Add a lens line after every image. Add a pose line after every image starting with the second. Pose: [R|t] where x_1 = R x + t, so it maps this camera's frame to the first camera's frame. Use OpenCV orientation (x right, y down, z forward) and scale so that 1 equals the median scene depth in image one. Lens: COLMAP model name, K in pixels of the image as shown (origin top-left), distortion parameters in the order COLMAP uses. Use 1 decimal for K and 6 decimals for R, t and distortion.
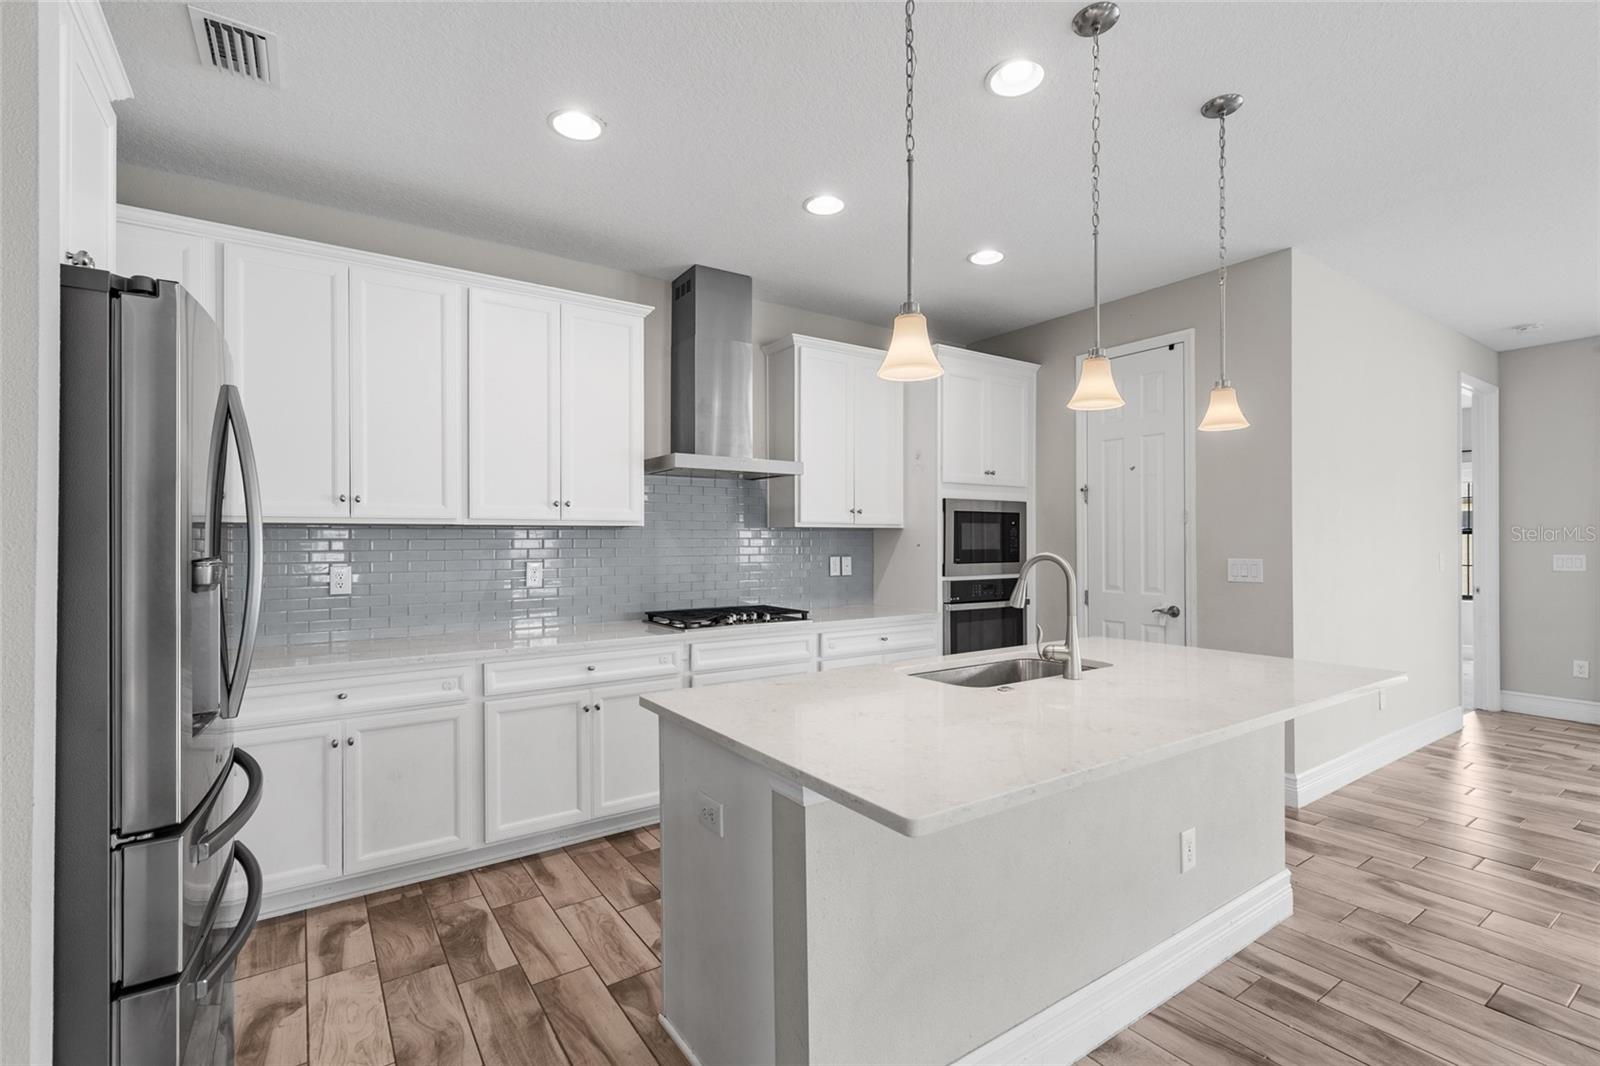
lens RADIAL K [[722.5, 0, 797.2], [0, 722.5, 534.1], [0, 0, 1]] dist [0.002966, -0.000076]
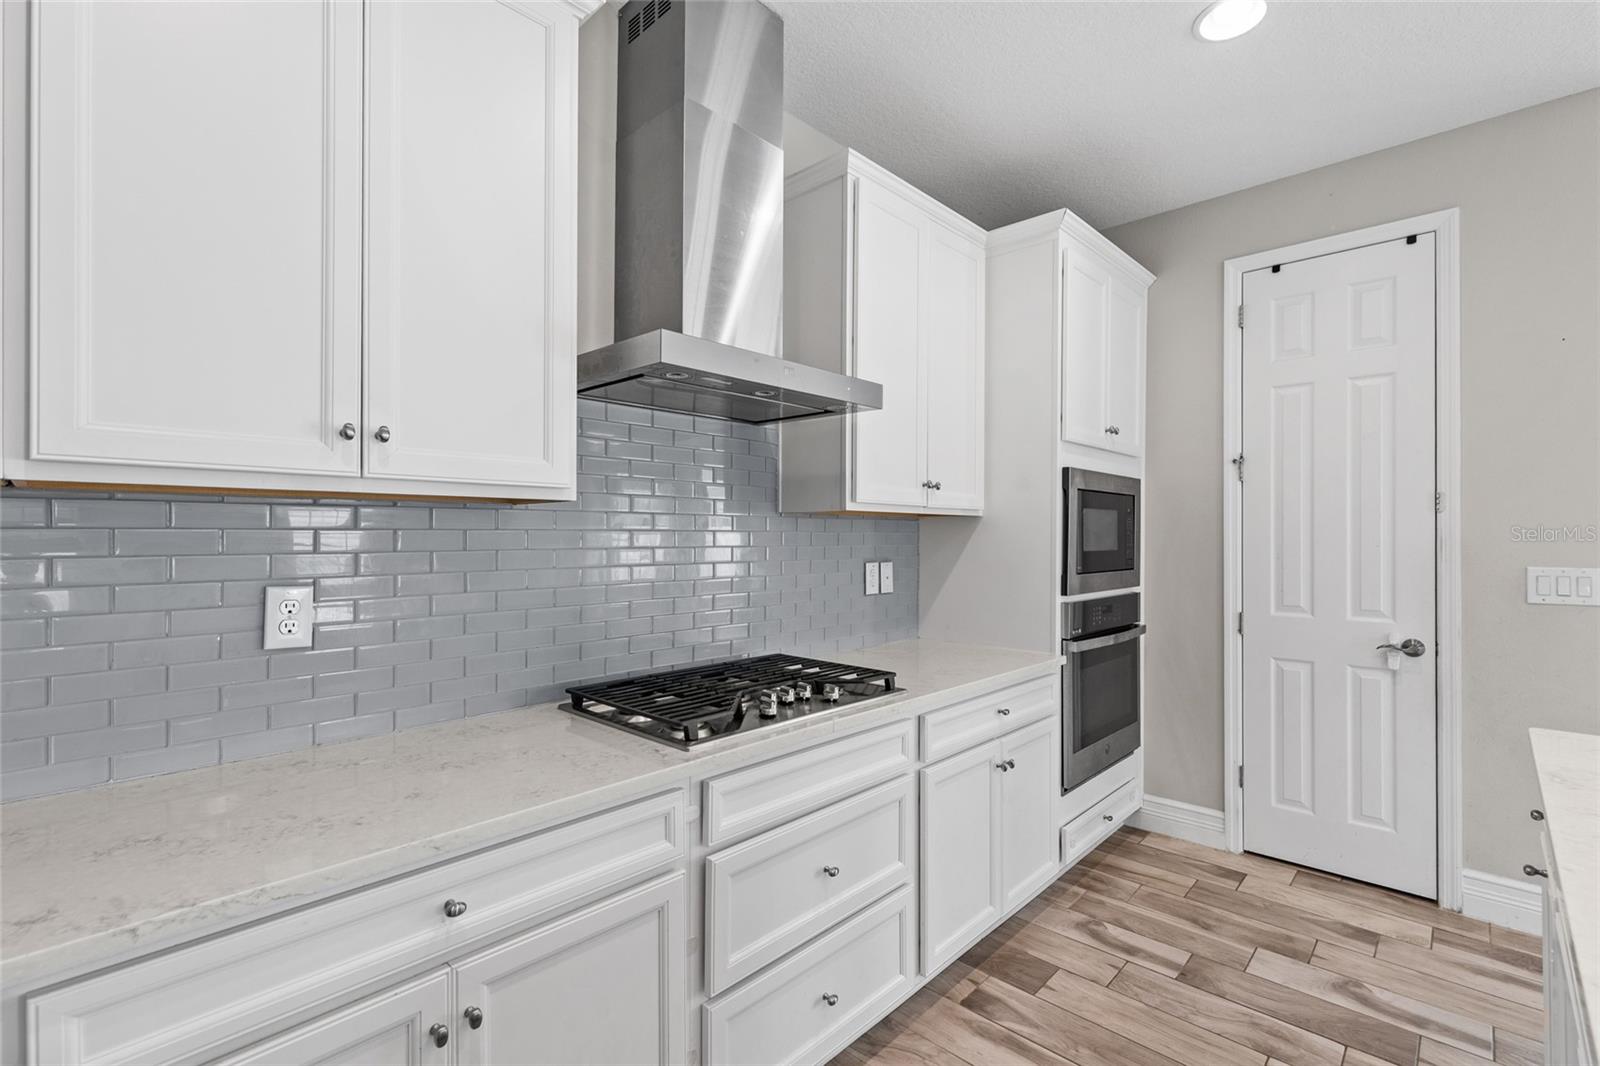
lens RADIAL K [[722.5, 0, 801.1], [0, 722.5, 527.9], [0, 0, 1]] dist [0.002966, -0.000076]
pose [[0.976999, 0.006928, 0.213131, -0.157570], [-0.006453, 0.999975, -0.002923, 0.005301], [-0.213146, 0.001480, 0.977019, 0.499744]]
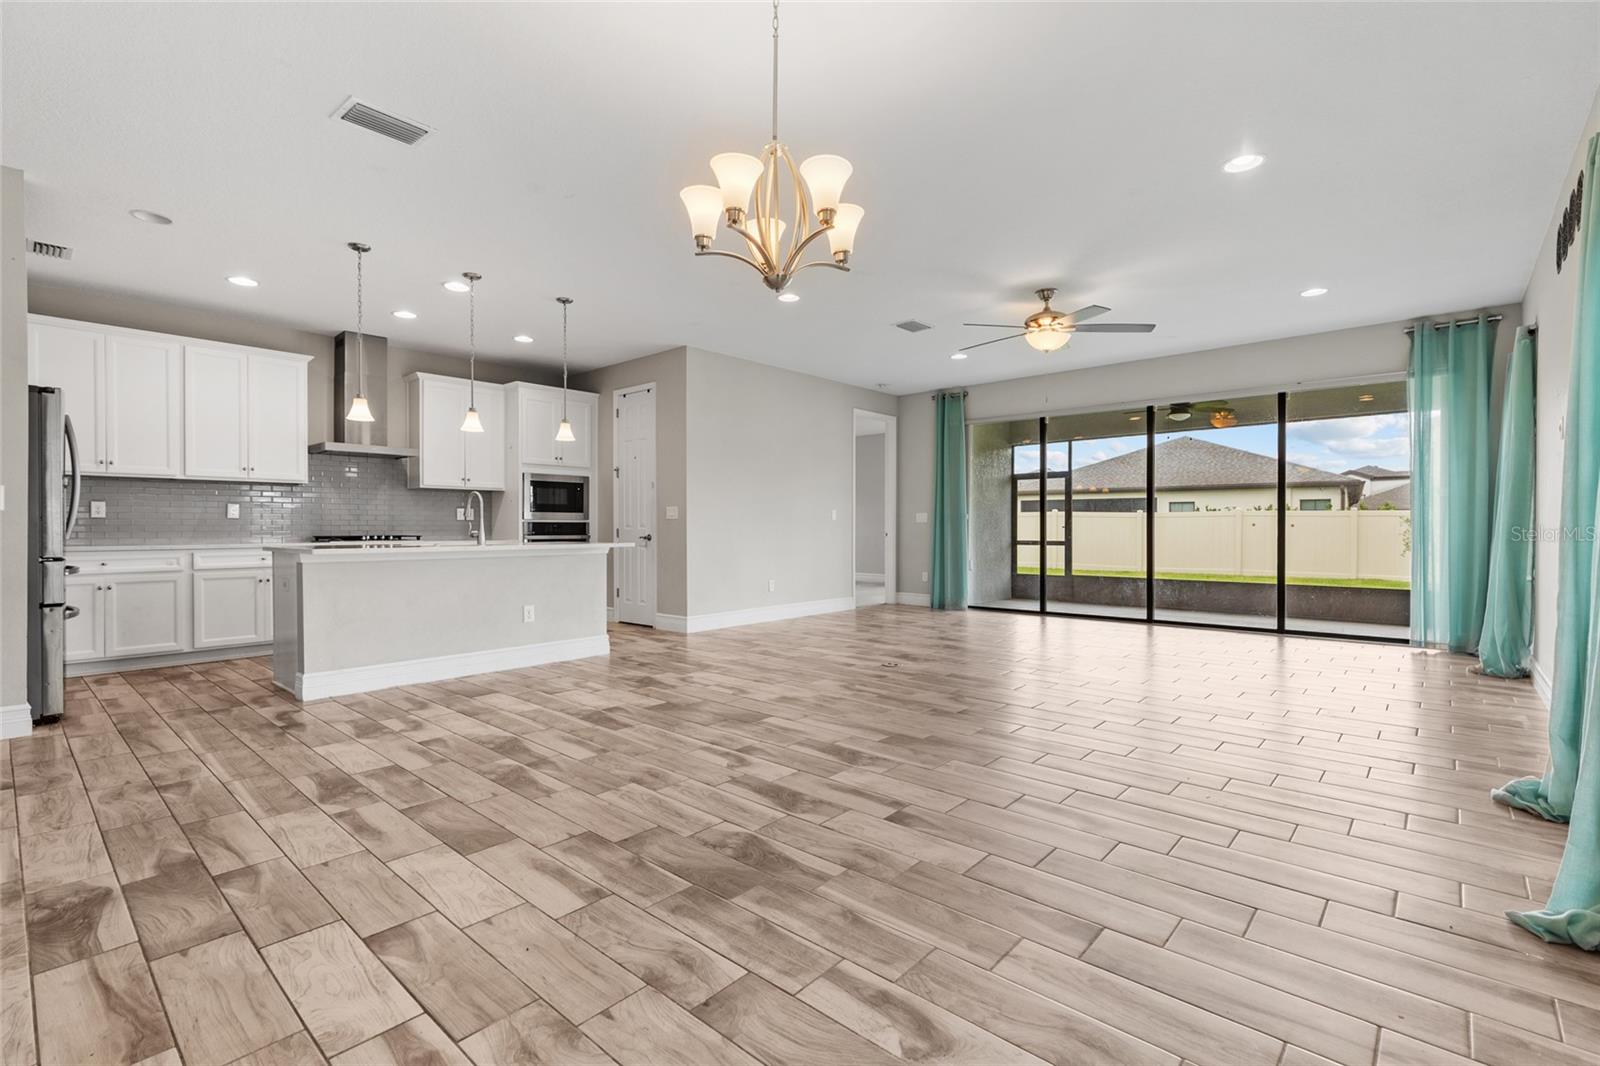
lens RADIAL K [[722.5, 0, 802.2], [0, 722.5, 528.7], [0, 0, 1]] dist [0.002966, -0.000076]
pose [[0.969832, 0.001736, 0.243768, 0.467154], [-0.003527, 0.999970, 0.006911, 0.073669], [-0.243748, -0.007562, 0.969809, -0.878638]]
